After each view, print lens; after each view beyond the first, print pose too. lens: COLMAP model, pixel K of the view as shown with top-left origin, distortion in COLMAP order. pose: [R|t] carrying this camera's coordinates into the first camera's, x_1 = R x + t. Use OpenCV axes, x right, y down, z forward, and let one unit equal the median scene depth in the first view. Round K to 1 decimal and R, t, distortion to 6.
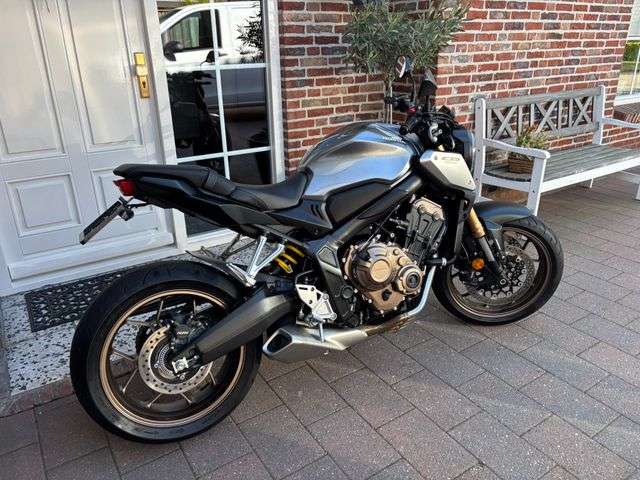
lens RADIAL K [[482.7, 0, 320.3], [0, 482.7, 237.1], [0, 0, 1]] dist [0.036537, -0.057588]
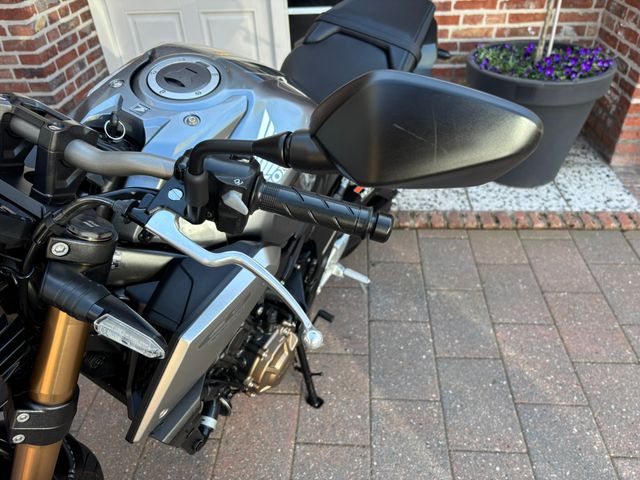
lens RADIAL K [[486.8, 0, 318.3], [0, 486.8, 236.1], [0, 0, 1]] dist [0.065078, -0.102320]
pose [[0.791283, 0.350923, -0.500724, 0.289534], [-0.200394, 0.922518, 0.329852, -0.078327], [0.577679, -0.160664, 0.800296, 0.241932]]
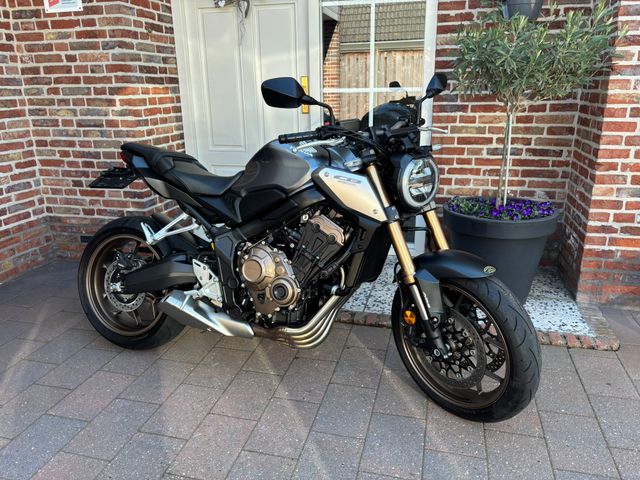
lens RADIAL K [[484.5, 0, 324.5], [0, 484.5, 238.4], [0, 0, 1]] dist [0.010477, -0.018140]
pose [[0.672569, 0.225637, -0.704797, 0.496429], [-0.274418, 0.960527, 0.045638, -0.045954], [0.687275, 0.162714, 0.707939, 0.189670]]
